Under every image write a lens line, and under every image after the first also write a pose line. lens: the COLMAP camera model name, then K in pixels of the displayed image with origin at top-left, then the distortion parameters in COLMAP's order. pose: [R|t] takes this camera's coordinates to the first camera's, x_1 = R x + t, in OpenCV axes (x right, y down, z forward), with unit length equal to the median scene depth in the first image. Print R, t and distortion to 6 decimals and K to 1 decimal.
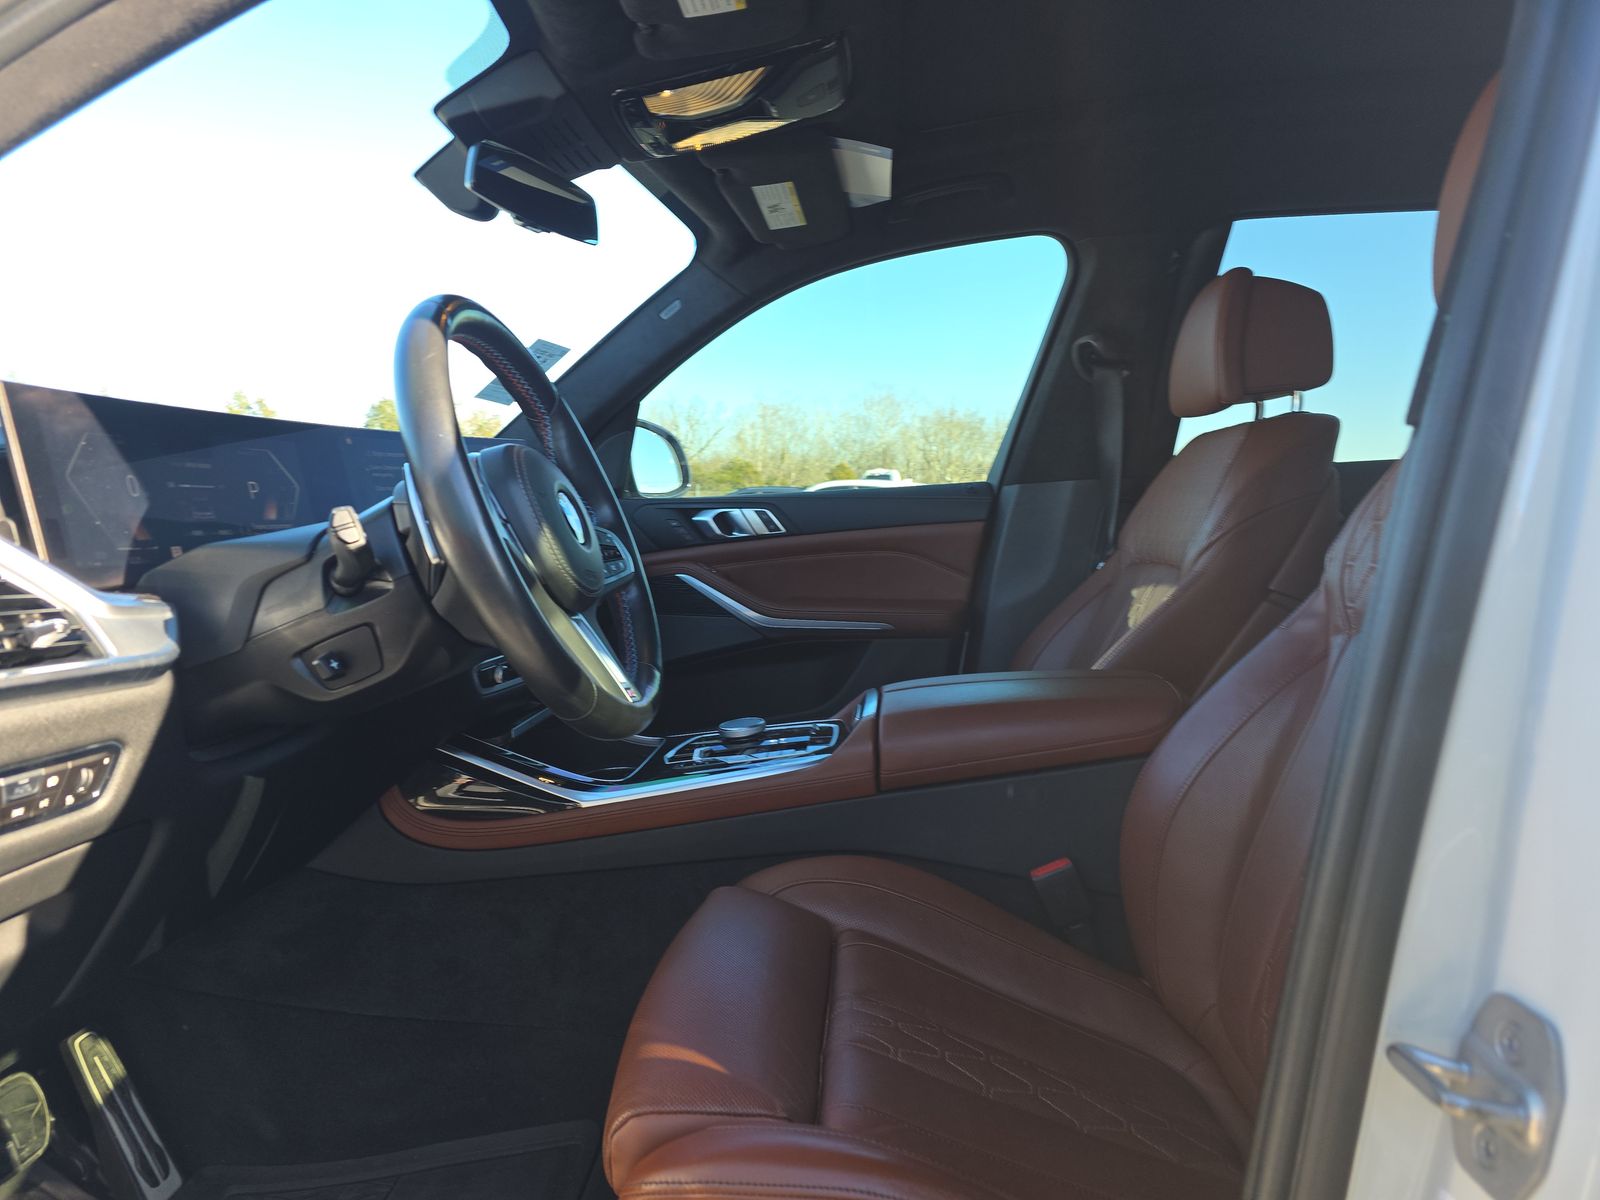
lens RADIAL K [[1059.5, 0, 795.1], [0, 1059.5, 601.9], [0, 0, 1]] dist [0.039784, -0.003804]
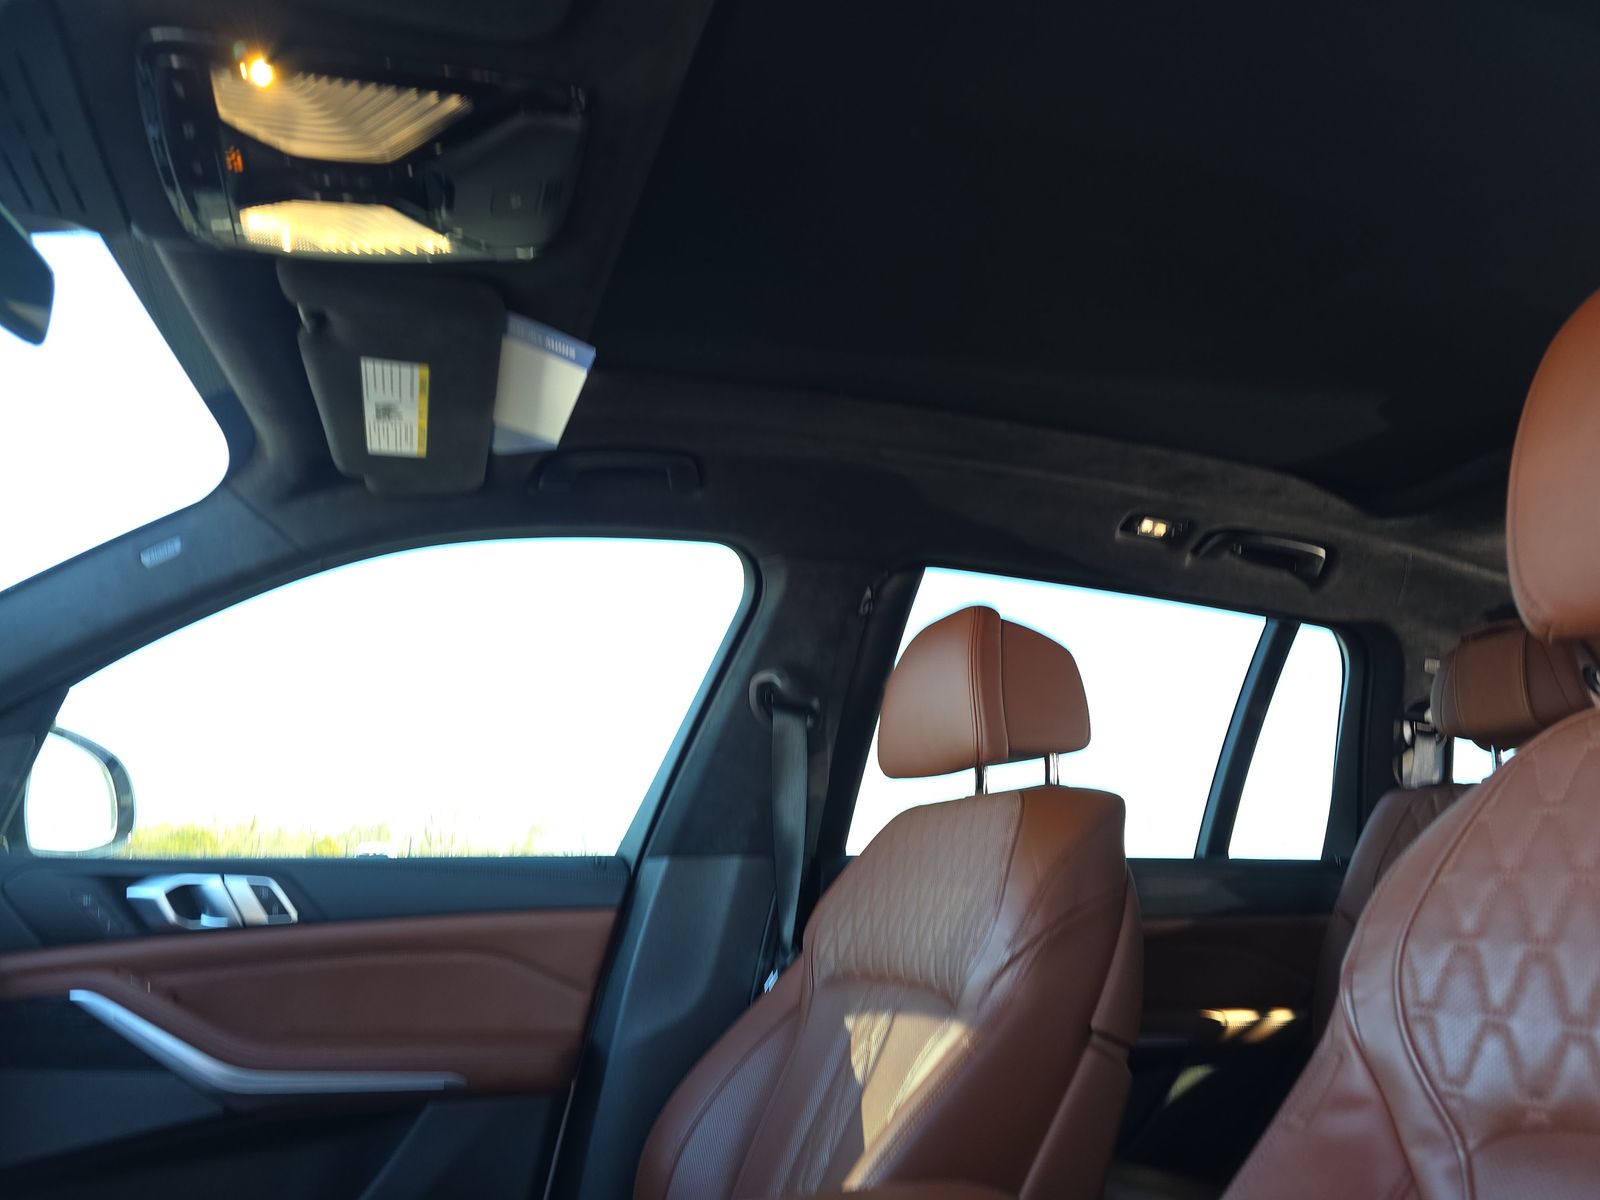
lens RADIAL K [[1059.5, 0, 809.3], [0, 1059.5, 612.6], [0, 0, 1]] dist [0.039784, -0.003804]
pose [[0.892775, 0.153033, 0.423714, -0.037996], [0.001366, 0.939612, -0.342239, -0.020132], [-0.450501, 0.306121, 0.838653, 0.297646]]
